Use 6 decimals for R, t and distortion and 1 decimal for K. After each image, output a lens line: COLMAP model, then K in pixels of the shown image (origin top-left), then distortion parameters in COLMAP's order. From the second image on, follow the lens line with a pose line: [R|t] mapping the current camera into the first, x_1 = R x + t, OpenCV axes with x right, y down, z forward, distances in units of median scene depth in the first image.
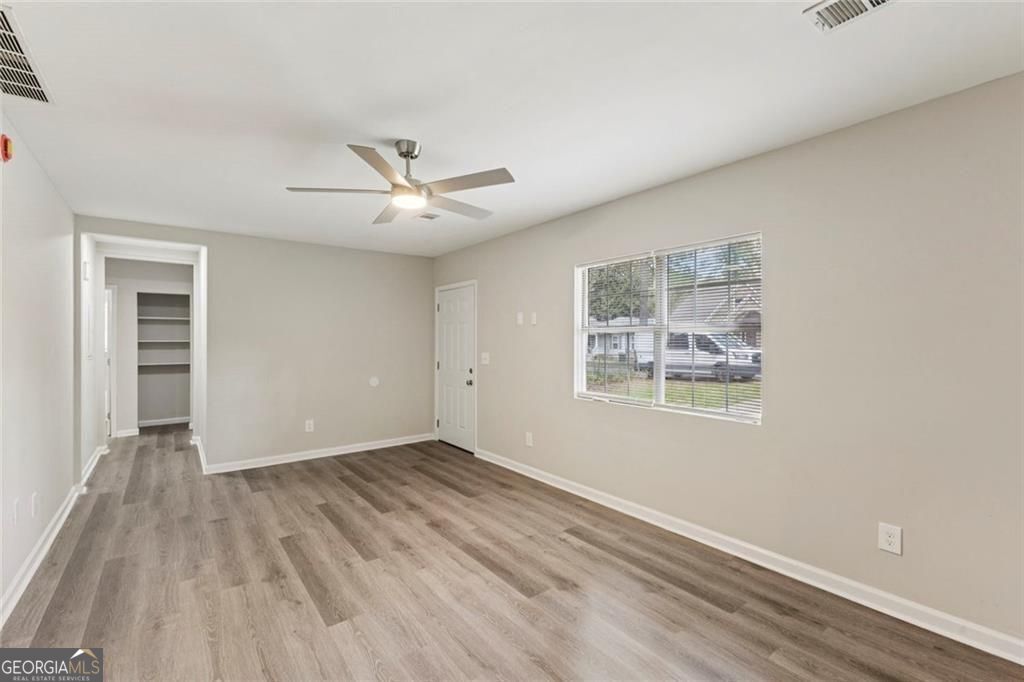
lens RADIAL K [[445.7, 0, 513.8], [0, 445.7, 344.6], [0, 0, 1]] dist [0.009429, -0.002082]
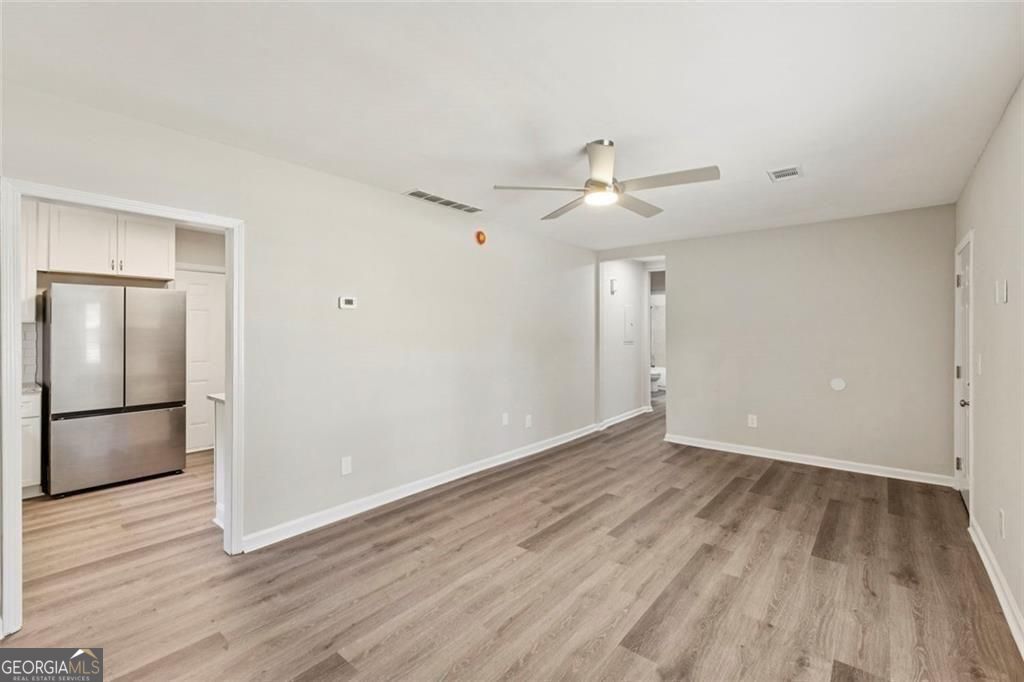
lens RADIAL K [[445.7, 0, 508.0], [0, 445.7, 329.0], [0, 0, 1]] dist [0.009429, -0.002082]
pose [[0.215860, -0.001971, -0.976422, 0.620593], [-0.010998, 0.999930, -0.004449, -0.006440], [0.976362, 0.011699, 0.215823, 0.478328]]
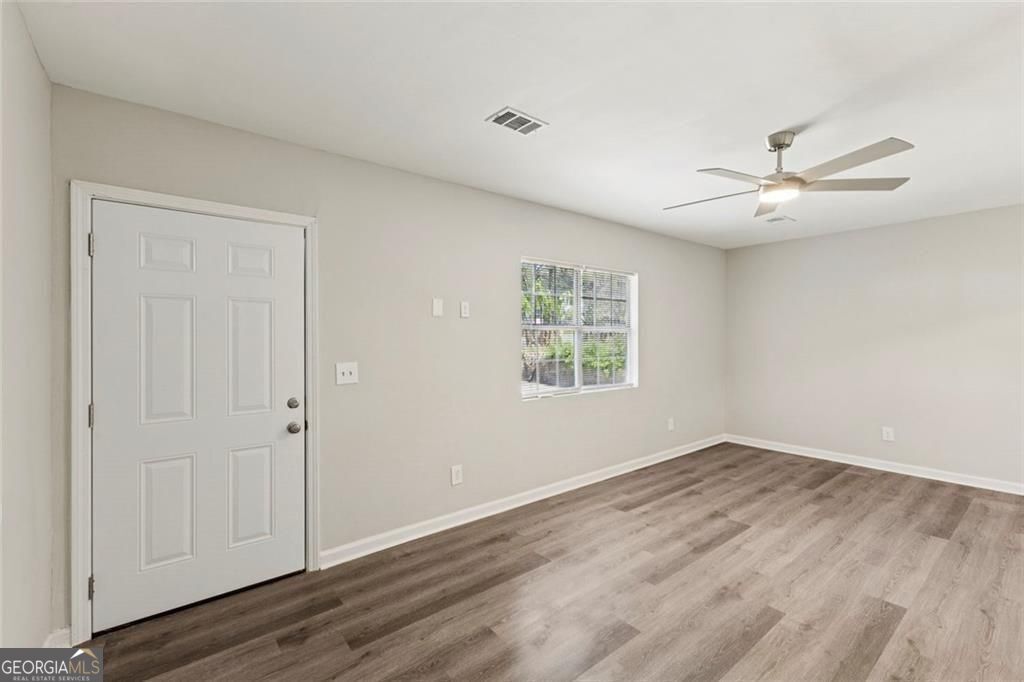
lens RADIAL K [[445.7, 0, 505.4], [0, 445.7, 336.6], [0, 0, 1]] dist [0.009429, -0.002082]
pose [[-0.014864, -0.001690, 0.999888, -1.024887], [0.014820, 0.999888, 0.001910, -0.017903], [-0.999780, 0.014847, -0.014838, 1.371595]]
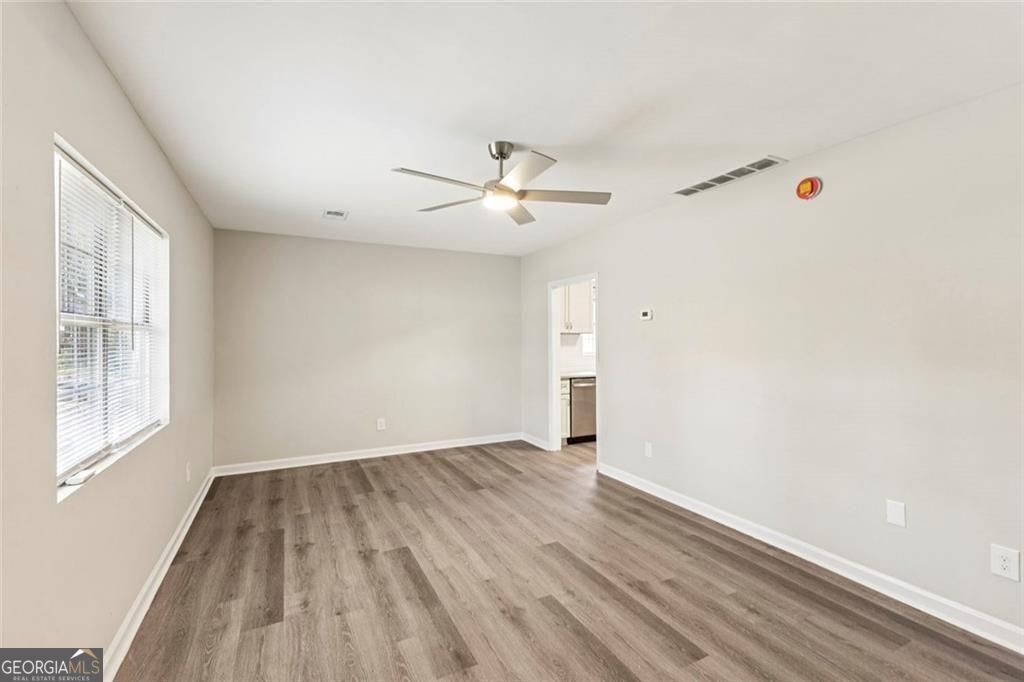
lens RADIAL K [[445.7, 0, 519.5], [0, 445.7, 339.3], [0, 0, 1]] dist [0.009429, -0.002082]
pose [[-0.985201, 0.005965, 0.171298, -0.382718], [0.007867, 0.999915, 0.010429, -0.015854], [-0.171222, 0.011622, -0.985164, 1.688902]]
